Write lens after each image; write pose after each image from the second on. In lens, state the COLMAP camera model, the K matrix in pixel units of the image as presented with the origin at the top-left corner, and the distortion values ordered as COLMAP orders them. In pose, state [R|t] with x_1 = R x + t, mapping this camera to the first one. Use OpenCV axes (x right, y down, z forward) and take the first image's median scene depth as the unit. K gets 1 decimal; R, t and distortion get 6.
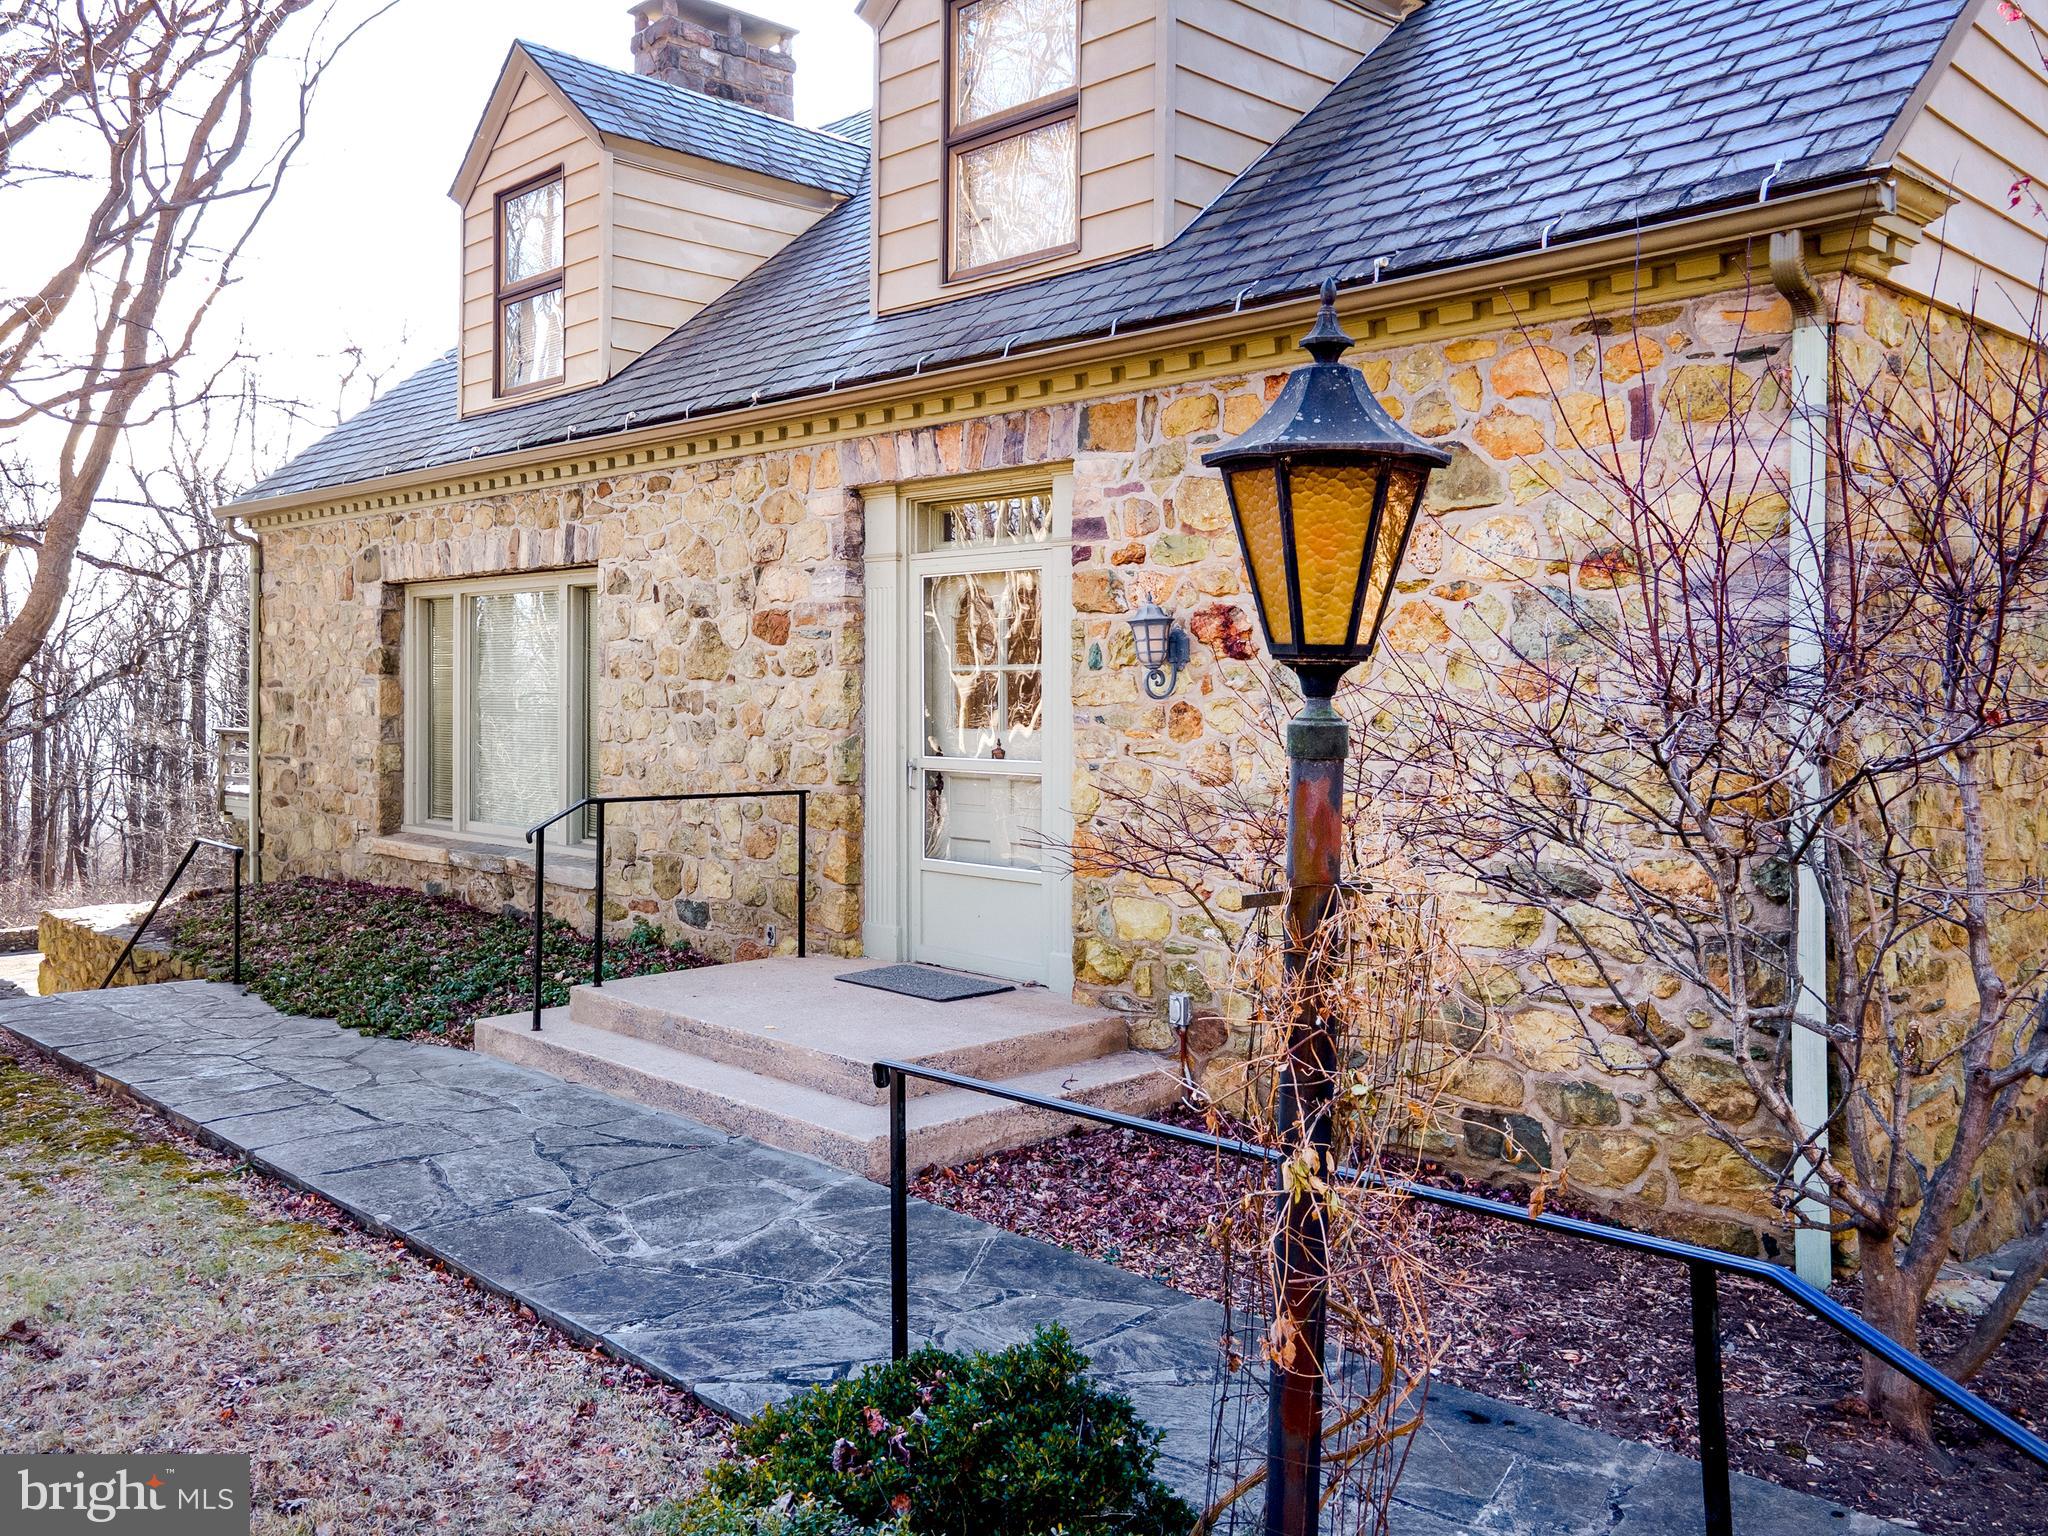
lens RADIAL K [[1711.6, 0, 1035.8], [0, 1711.6, 757.8], [0, 0, 1]] dist [0.047407, -0.001908]
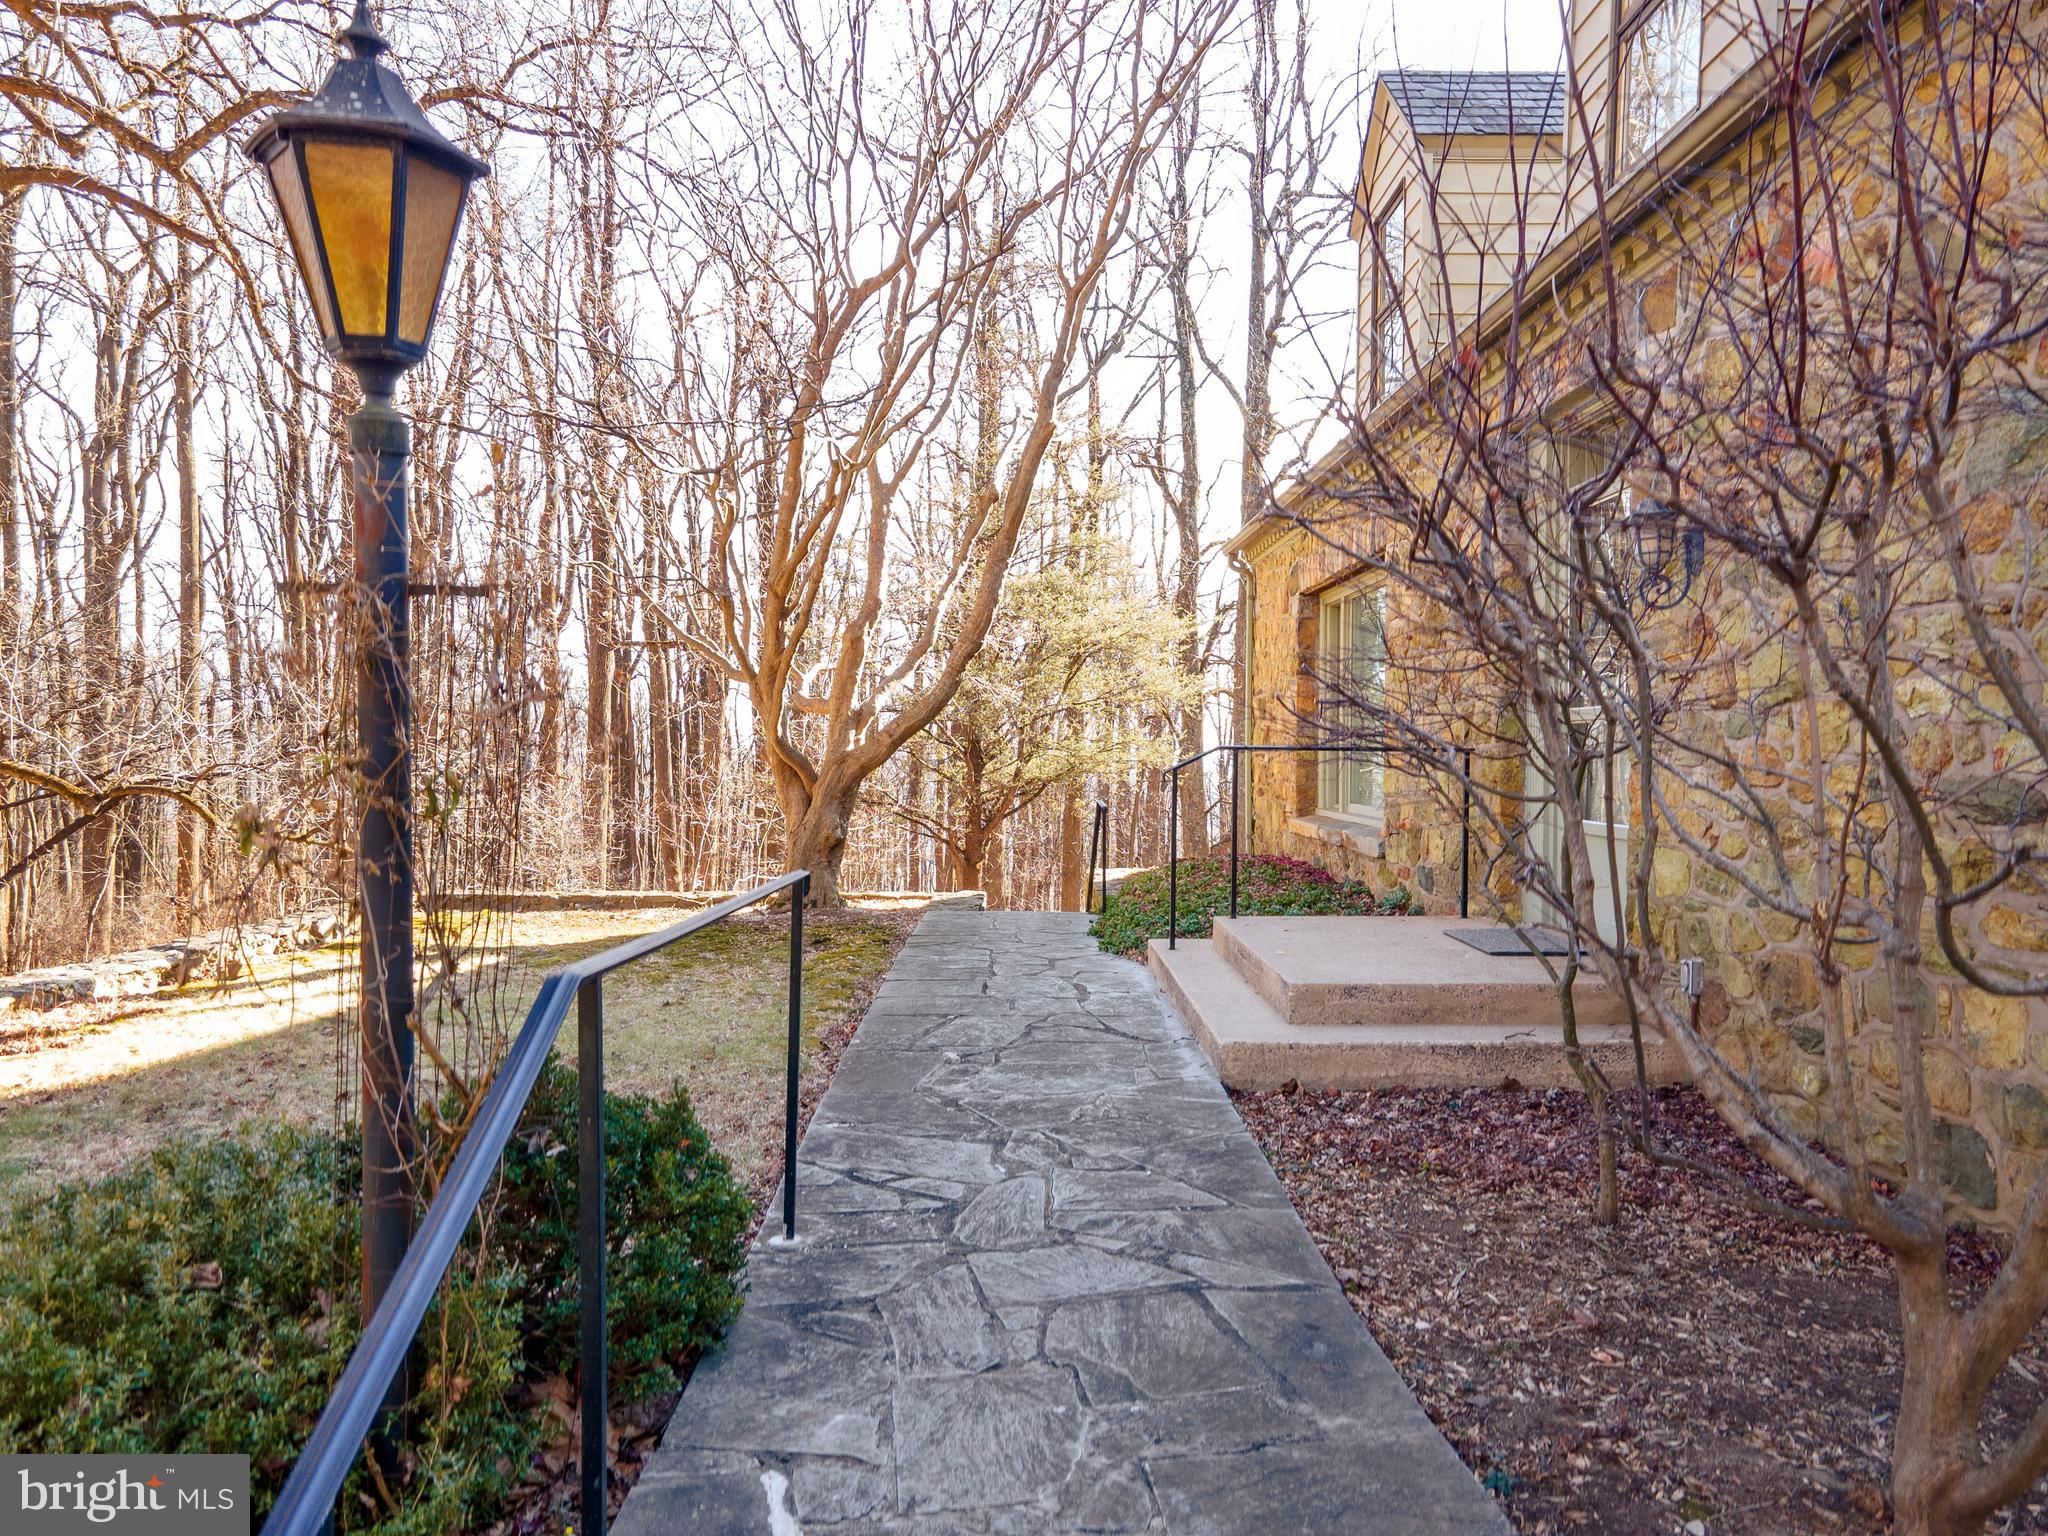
lens RADIAL K [[1605.7, 0, 1028.7], [0, 1605.7, 776.8], [0, 0, 1]] dist [0.052467, -0.001291]
pose [[0.730090, 0.015347, -0.683179, 0.591264], [-0.032195, 0.999410, -0.011956, 0.104015], [0.682592, 0.030724, 0.730153, 0.285710]]
